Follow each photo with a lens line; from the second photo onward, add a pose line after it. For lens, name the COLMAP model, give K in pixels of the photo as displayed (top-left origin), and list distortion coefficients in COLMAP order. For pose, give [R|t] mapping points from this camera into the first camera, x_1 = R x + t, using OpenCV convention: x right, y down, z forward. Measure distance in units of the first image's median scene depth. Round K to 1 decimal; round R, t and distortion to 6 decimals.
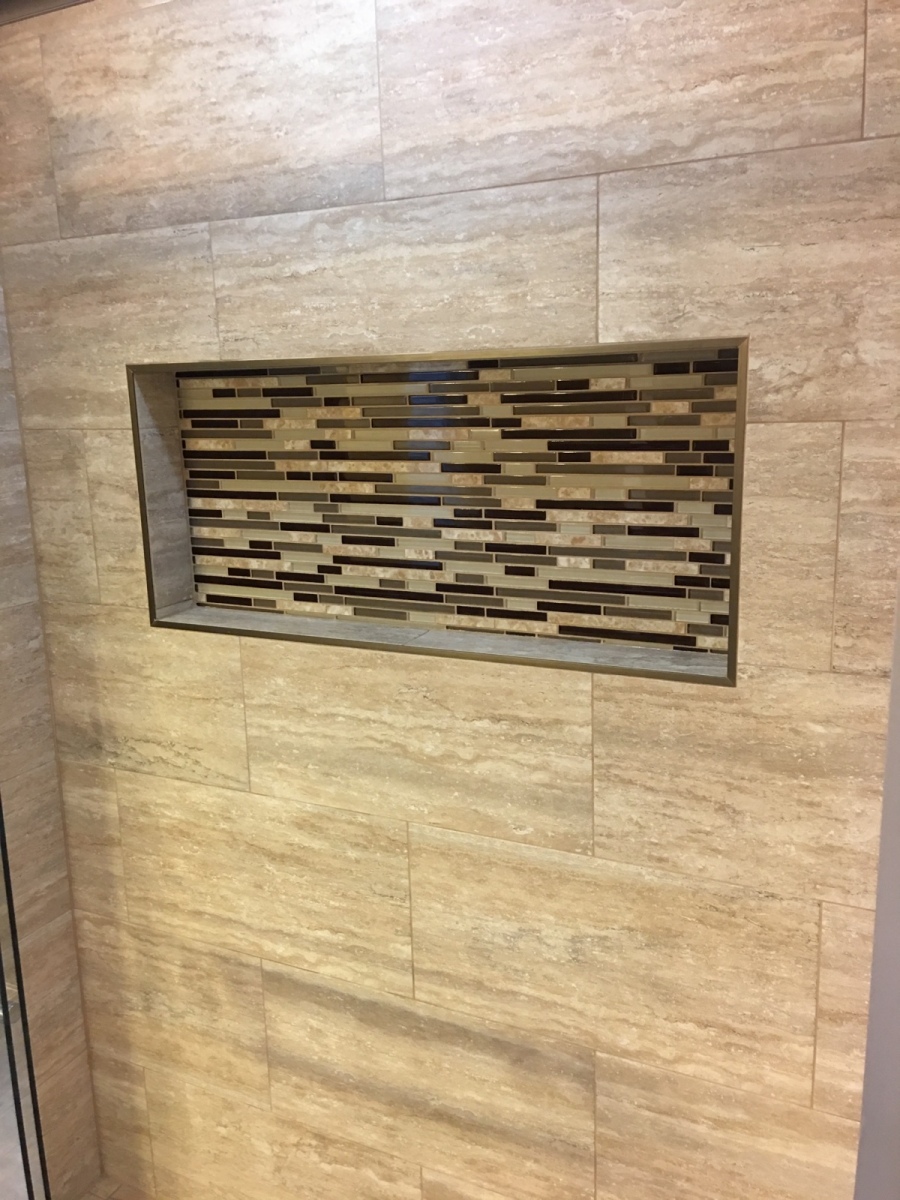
lens RADIAL K [[1012.0, 0, 440.1], [0, 1012.0, 599.3], [0, 0, 1]] dist [0.117151, -0.178316]
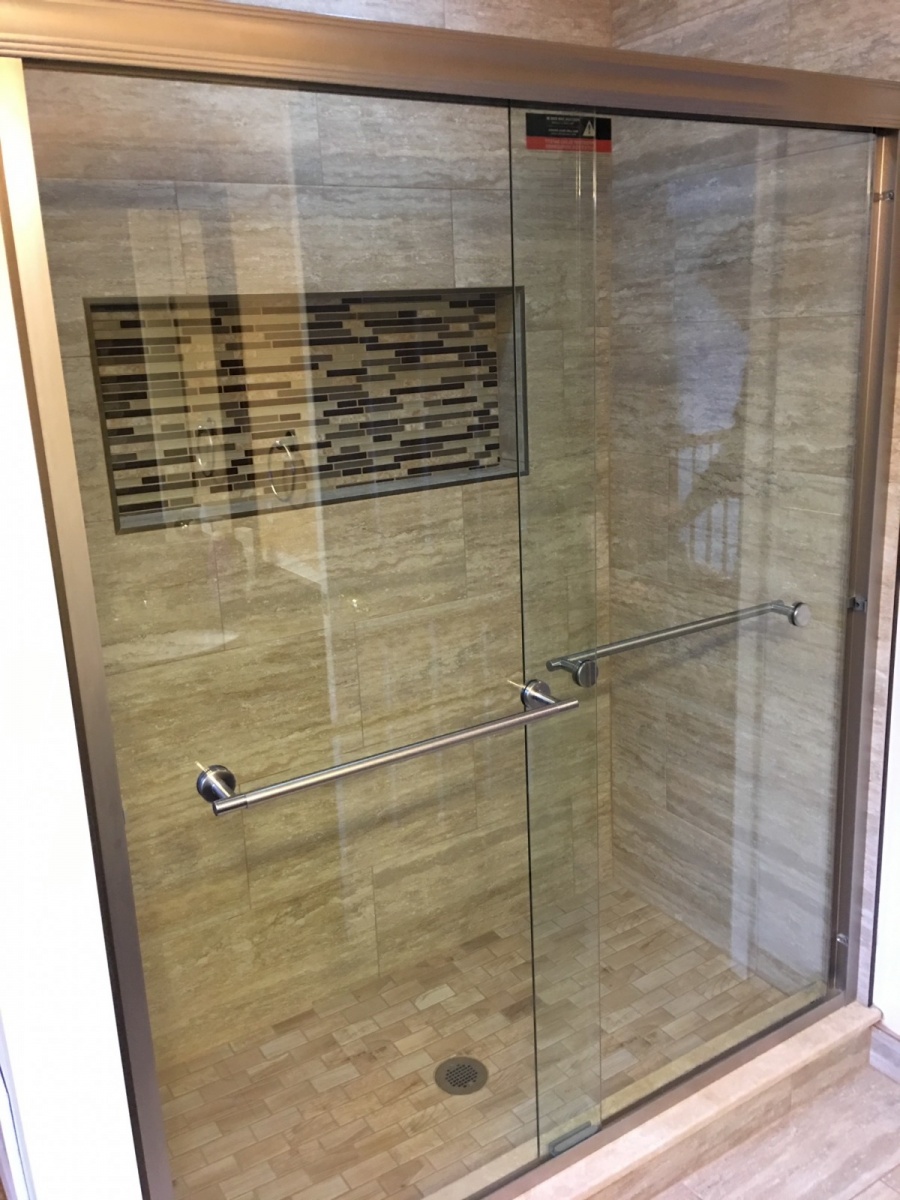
lens RADIAL K [[1012.0, 0, 436.2], [0, 1012.0, 583.7], [0, 0, 1]] dist [0.117151, -0.178316]
pose [[0.521174, -0.210306, 0.827133, -1.147040], [0.207774, 0.971270, 0.116036, 0.023302], [-0.827773, 0.111382, 0.549896, 0.111349]]
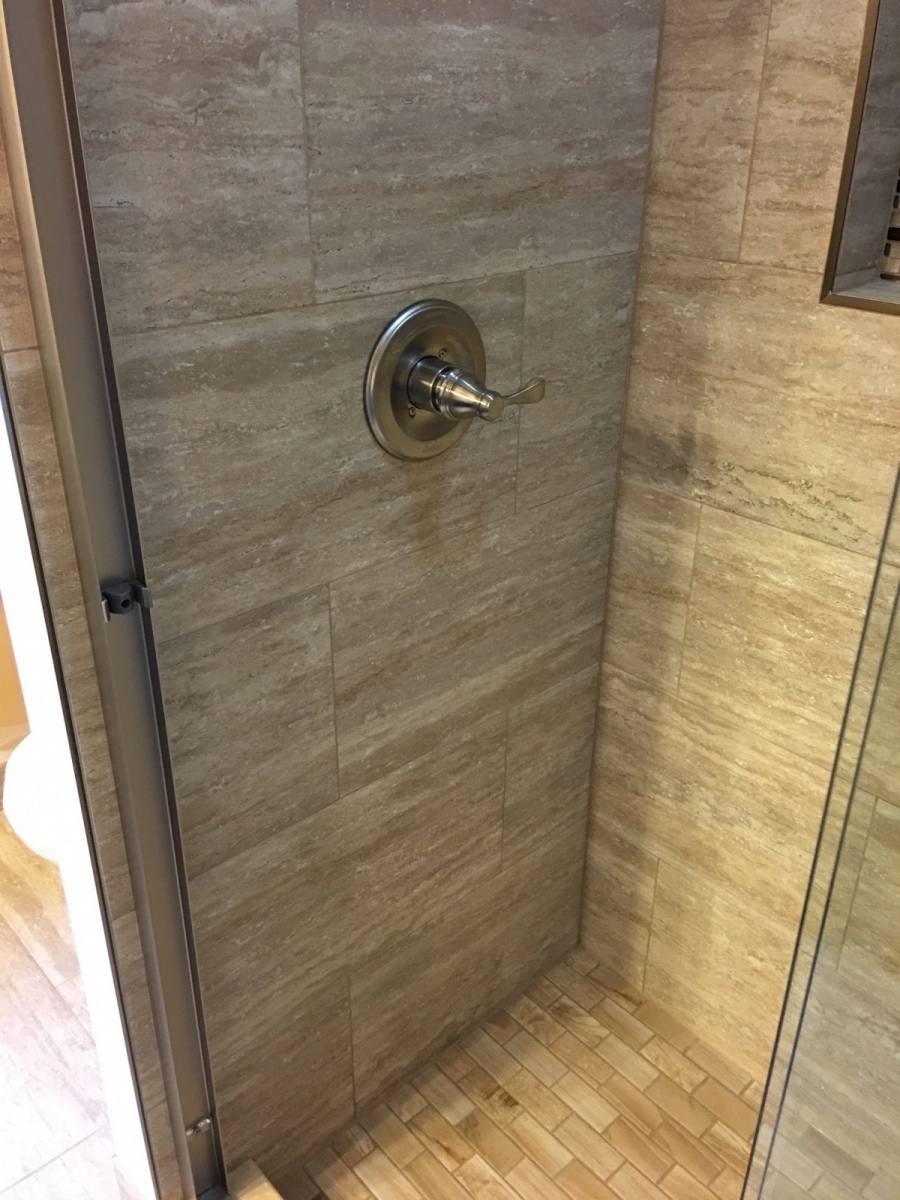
lens RADIAL K [[1012.0, 0, 440.3], [0, 1012.0, 590.7], [0, 0, 1]] dist [0.117151, -0.178316]
pose [[0.934380, 0.188793, -0.302144, -0.305697], [-0.102427, 0.954601, 0.279724, 0.047556], [0.341237, -0.230421, 0.911298, 0.304088]]
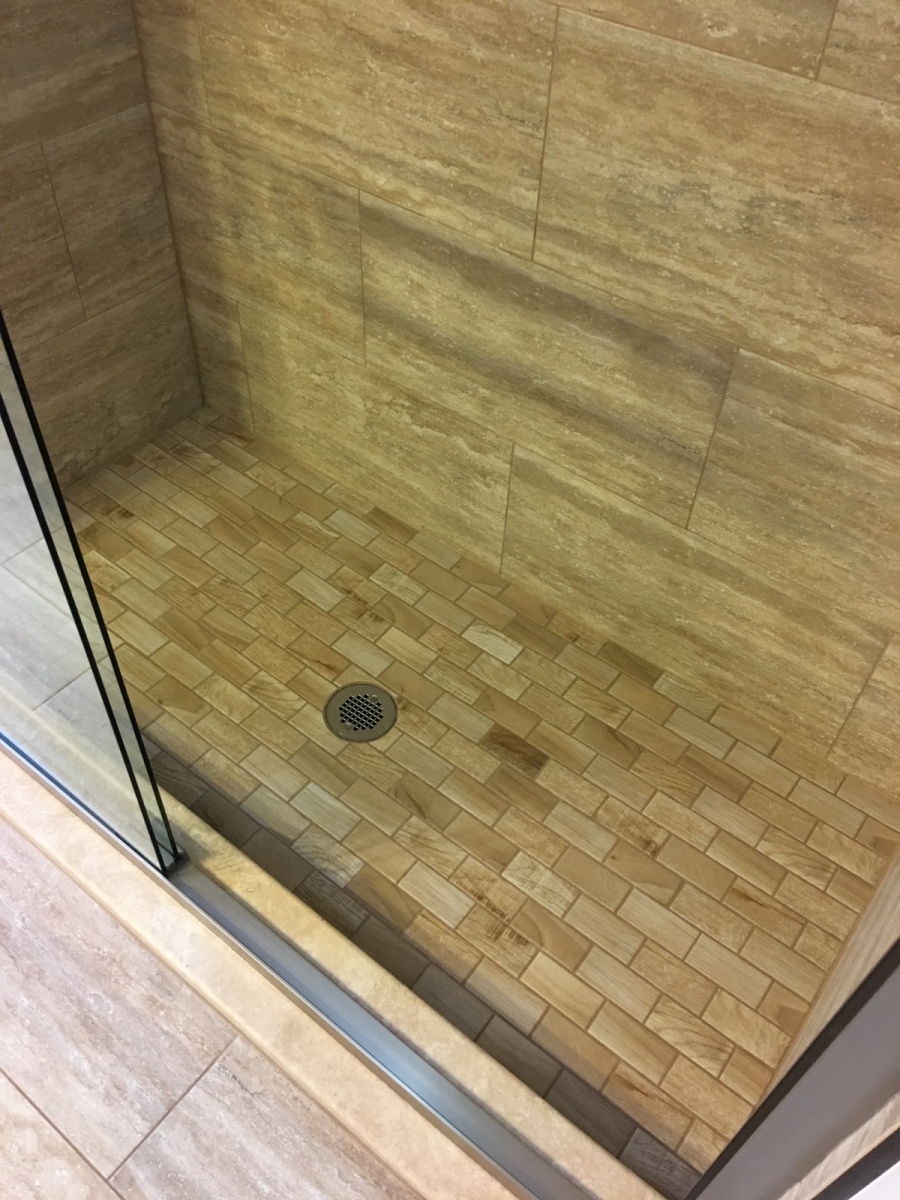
lens RADIAL K [[1012.0, 0, 444.7], [0, 1012.0, 589.5], [0, 0, 1]] dist [0.117151, -0.178316]
pose [[0.979197, 0.183291, -0.087054, 0.026804], [-0.098789, 0.805363, 0.584492, 0.135054], [0.177242, -0.563733, 0.806716, 0.186376]]
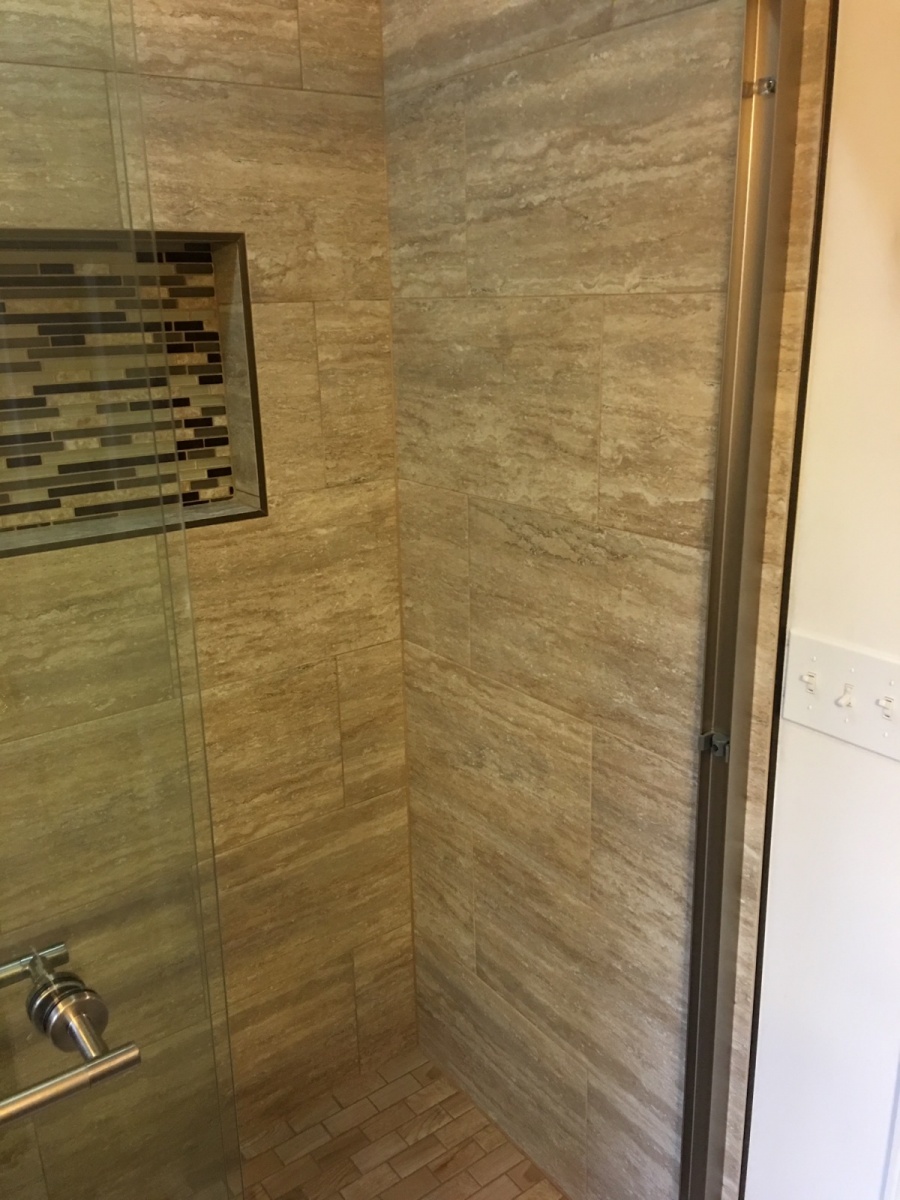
lens RADIAL K [[1012.0, 0, 445.7], [0, 1012.0, 595.1], [0, 0, 1]] dist [0.117151, -0.178316]
pose [[0.446023, -0.239591, 0.862357, -0.609548], [0.195145, 0.966356, 0.167553, 0.009706], [-0.873488, 0.093551, 0.477772, 0.168337]]
